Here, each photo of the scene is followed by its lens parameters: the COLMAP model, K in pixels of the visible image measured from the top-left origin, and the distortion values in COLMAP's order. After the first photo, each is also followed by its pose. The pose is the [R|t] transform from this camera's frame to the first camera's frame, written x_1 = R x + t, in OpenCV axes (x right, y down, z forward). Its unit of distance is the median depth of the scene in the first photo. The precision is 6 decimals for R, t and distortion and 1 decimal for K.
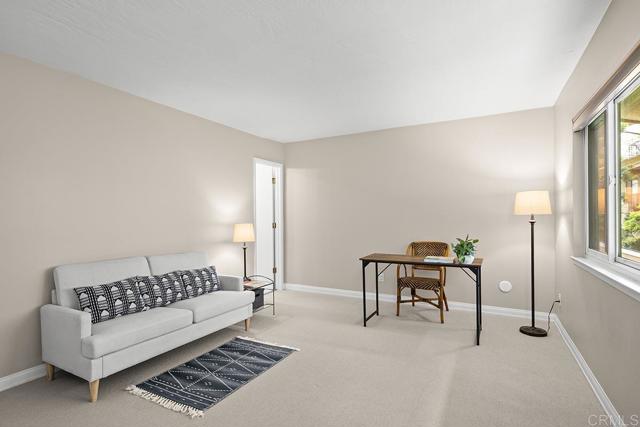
lens RADIAL K [[320.9, 0, 321.2], [0, 320.9, 216.6], [0, 0, 1]] dist [0.000451, 0.000080]
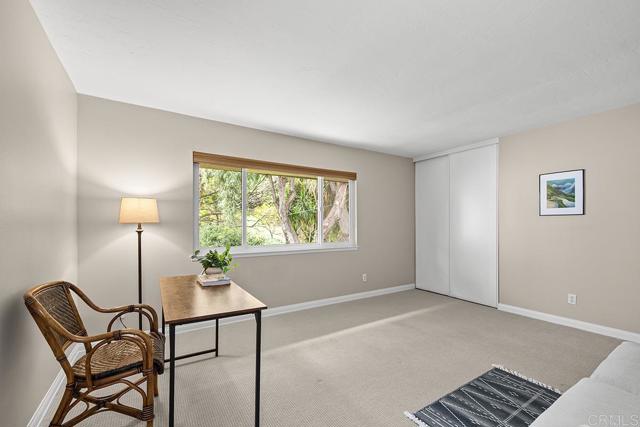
lens RADIAL K [[274.8, 0, 319.1], [0, 274.8, 218.0], [0, 0, 1]] dist [0.000225, 0.000089]
pose [[-0.872552, 0.014488, 0.488307, -0.233554], [0.008257, 0.999855, -0.014910, -0.005037], [-0.488452, -0.008978, -0.872545, 1.859877]]
